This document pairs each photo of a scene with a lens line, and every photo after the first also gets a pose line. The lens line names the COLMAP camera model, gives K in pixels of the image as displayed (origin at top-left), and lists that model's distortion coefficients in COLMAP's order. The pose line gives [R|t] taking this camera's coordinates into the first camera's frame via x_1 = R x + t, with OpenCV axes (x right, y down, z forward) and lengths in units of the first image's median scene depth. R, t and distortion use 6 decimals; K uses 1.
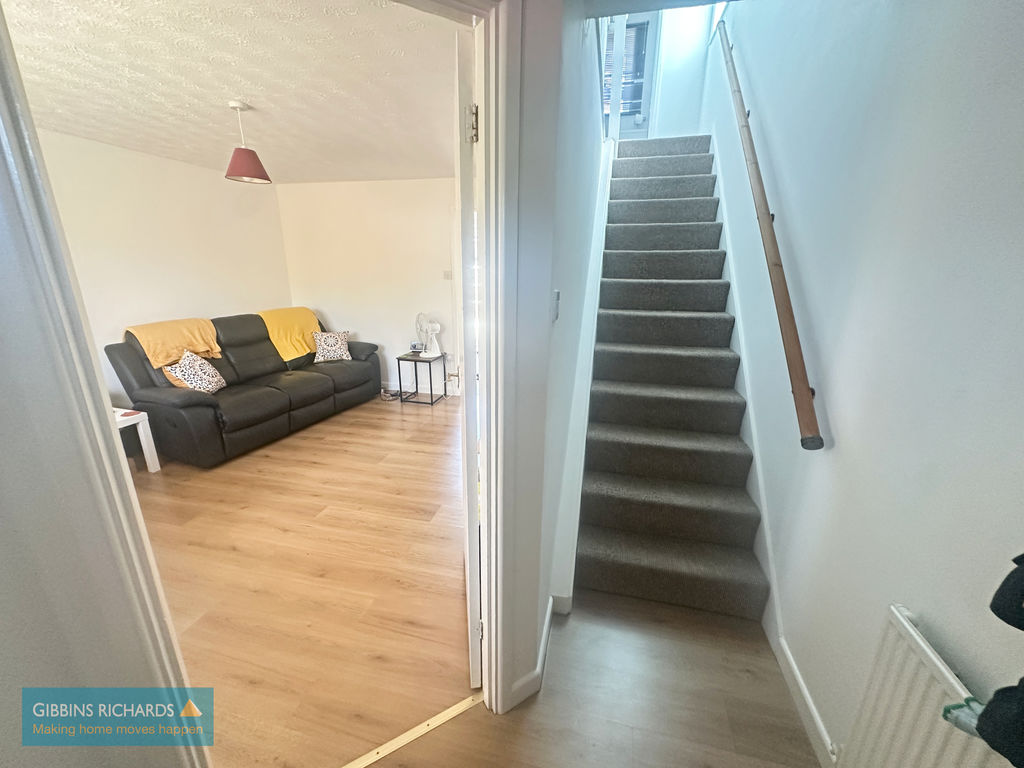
lens RADIAL K [[407.2, 0, 512.0], [0, 407.2, 384.0], [0, 0, 1]] dist [-0.003052, -0.000143]
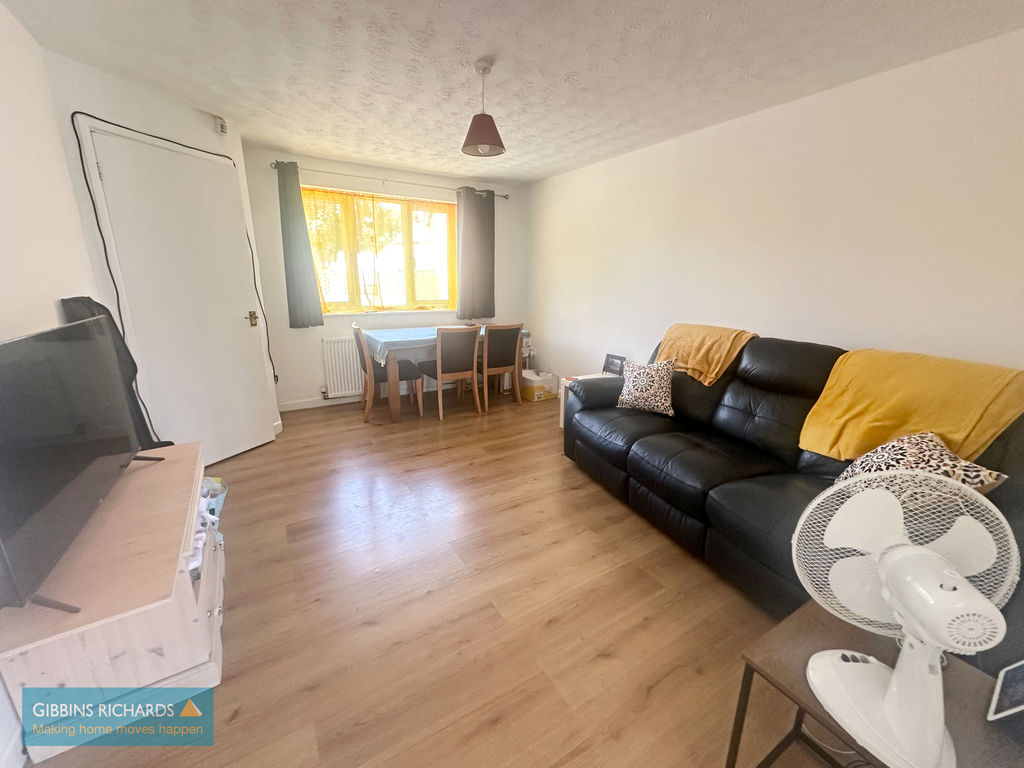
lens RADIAL K [[407.2, 0, 512.0], [0, 407.2, 384.0], [0, 0, 1]] dist [-0.003052, -0.000143]
pose [[-0.715979, 0.165459, -0.678231, -0.001947], [-0.205721, 0.878366, 0.431454, -0.312182], [0.667123, 0.448438, -0.594853, 1.258210]]
